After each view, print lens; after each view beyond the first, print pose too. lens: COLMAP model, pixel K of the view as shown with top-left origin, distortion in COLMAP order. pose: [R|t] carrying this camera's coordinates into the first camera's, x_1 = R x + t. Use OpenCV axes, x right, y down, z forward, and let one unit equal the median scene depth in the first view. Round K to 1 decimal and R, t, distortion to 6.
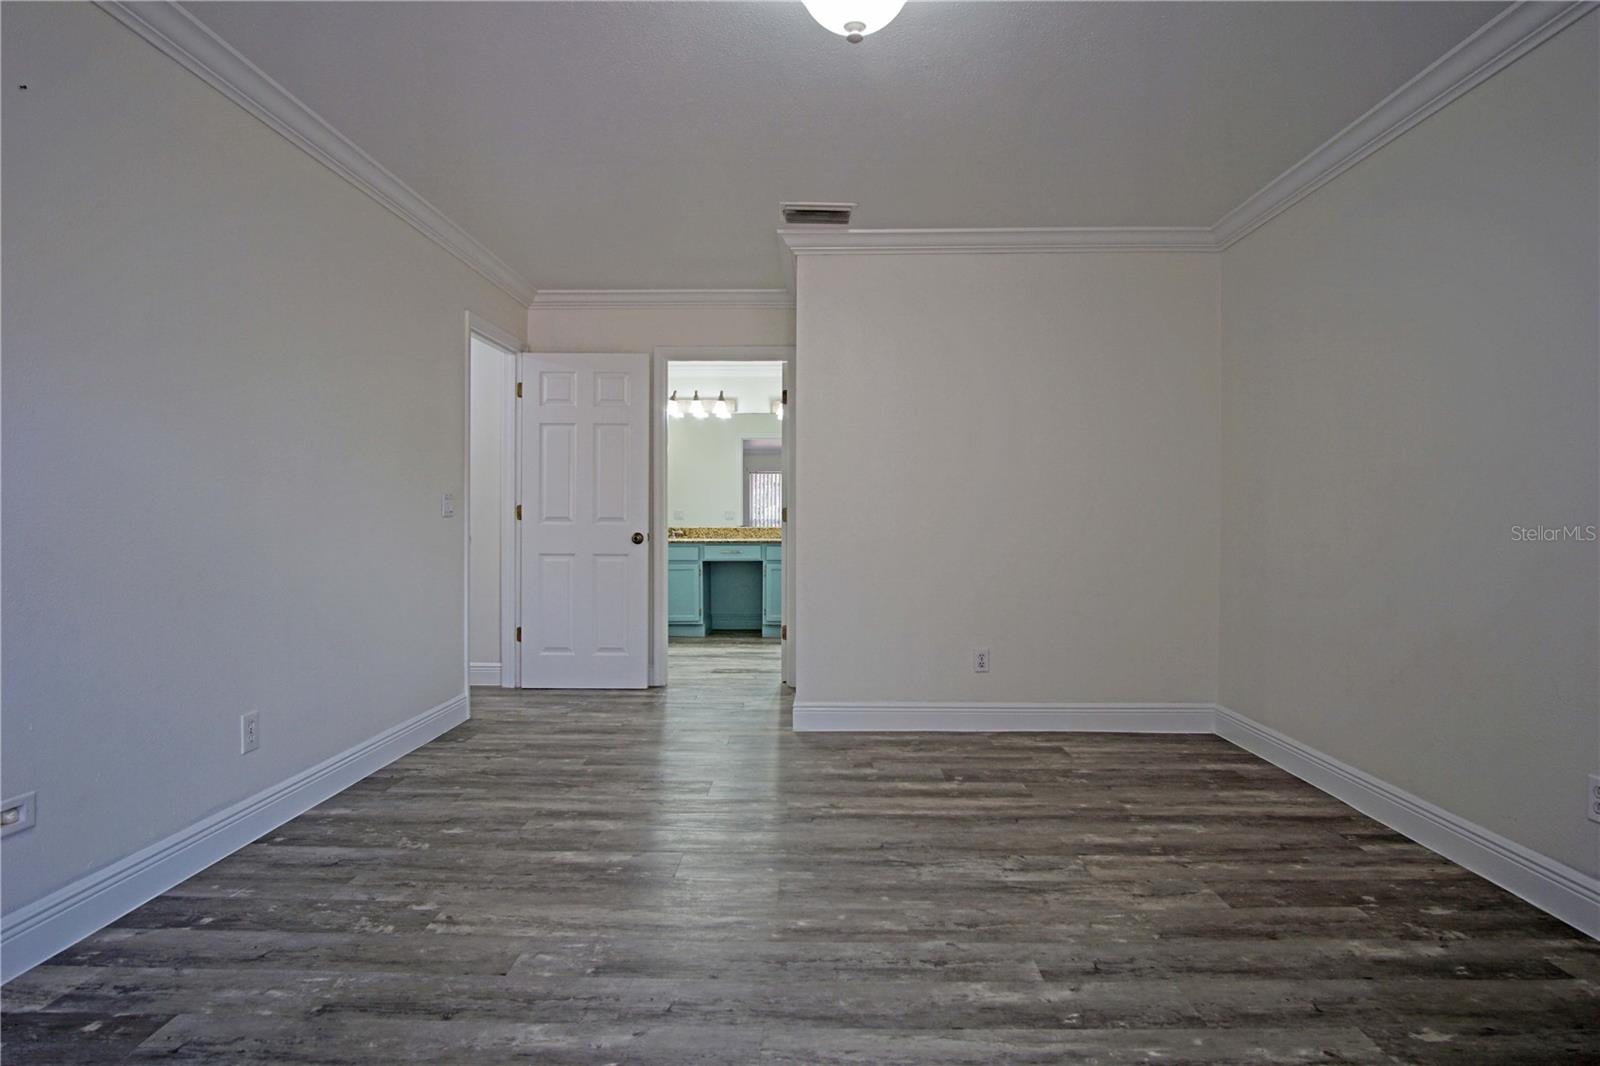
lens RADIAL K [[855.1, 0, 811.0], [0, 855.1, 532.6], [0, 0, 1]] dist [-0.035659, 0.009746]
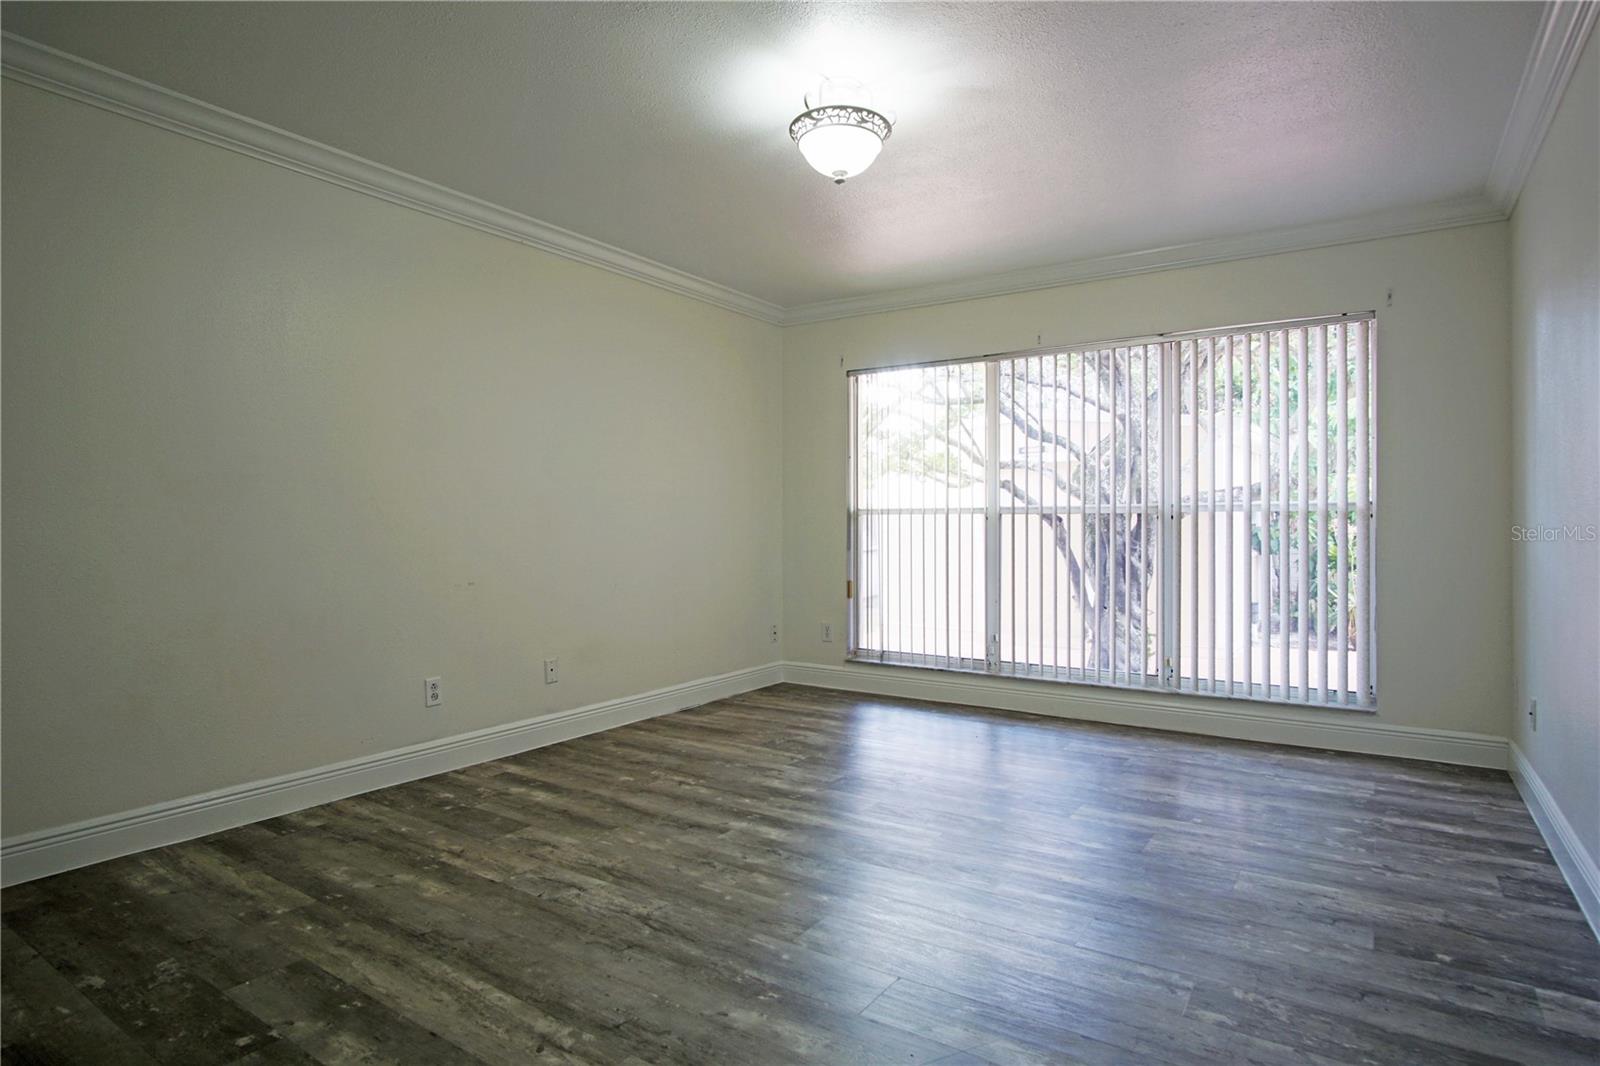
lens RADIAL K [[855.1, 0, 809.5], [0, 855.1, 529.7], [0, 0, 1]] dist [-0.035659, 0.009746]
pose [[-0.835483, -0.005063, 0.549492, -0.482552], [0.010114, 0.999646, 0.024589, -0.030148], [-0.549423, 0.026101, -0.835137, 1.562209]]
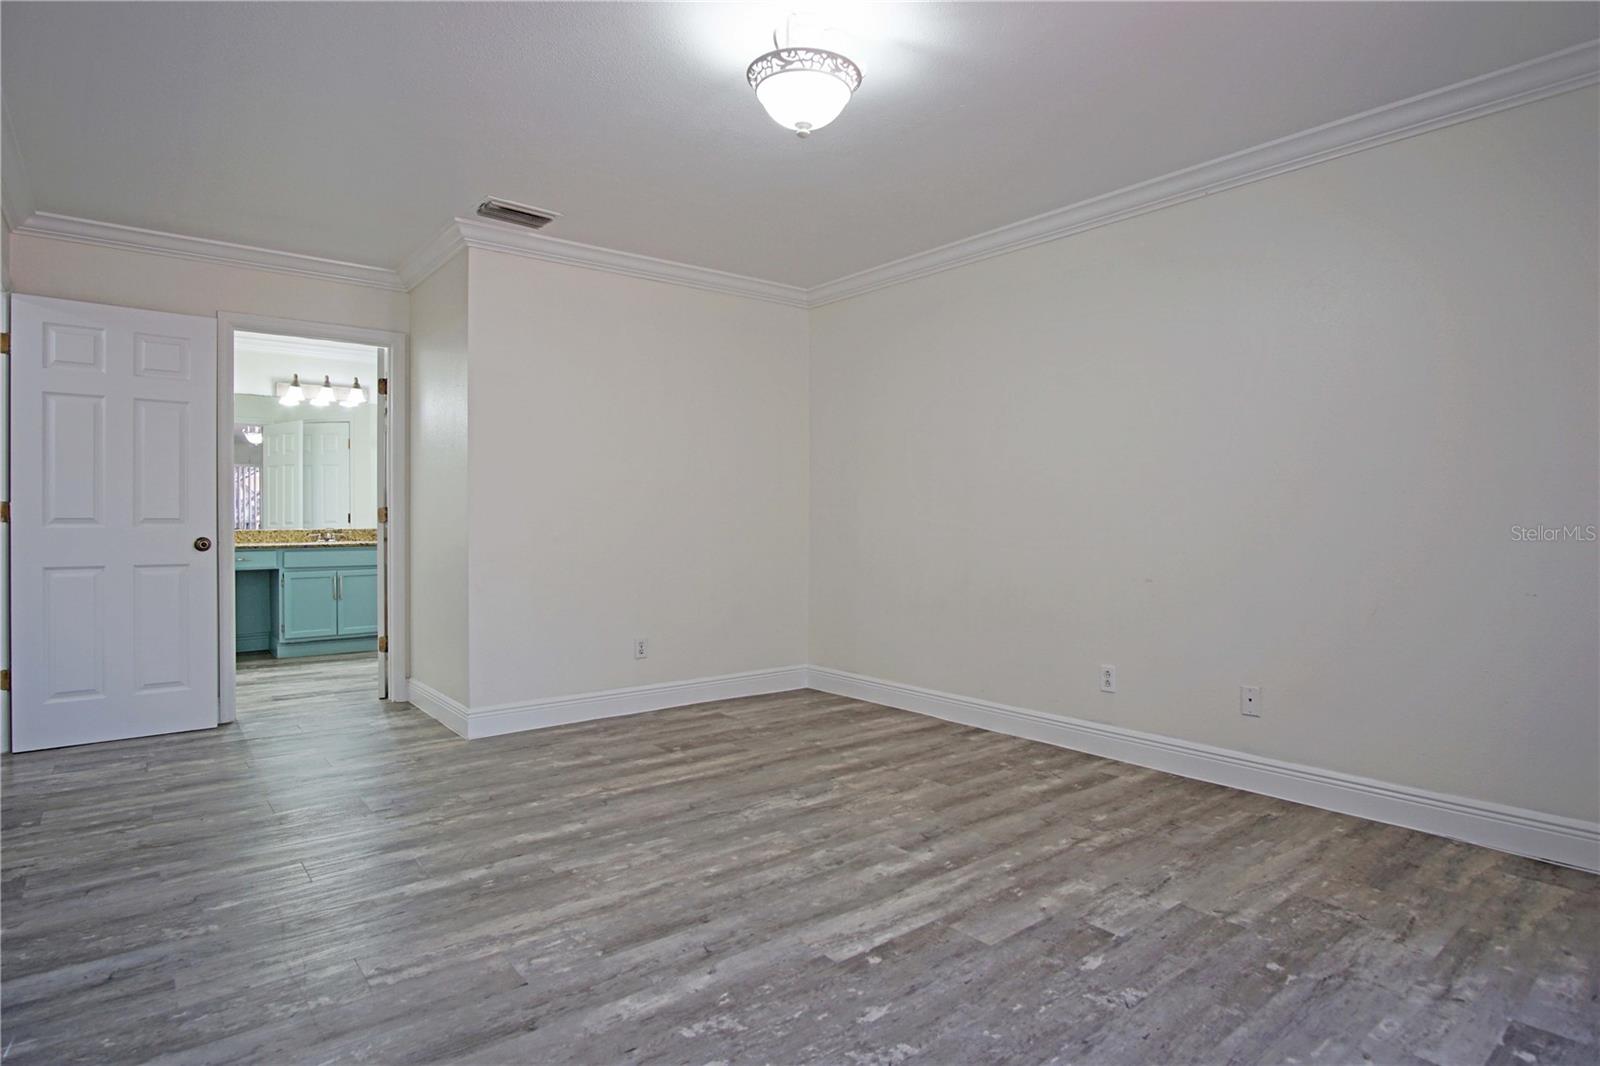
lens RADIAL K [[855.1, 0, 813.3], [0, 855.1, 533.4], [0, 0, 1]] dist [-0.035659, 0.009746]
pose [[0.763953, -0.012775, 0.645146, -0.529475], [0.012194, 0.999911, 0.005361, -0.001481], [-0.645157, 0.003771, 0.764041, 0.023018]]
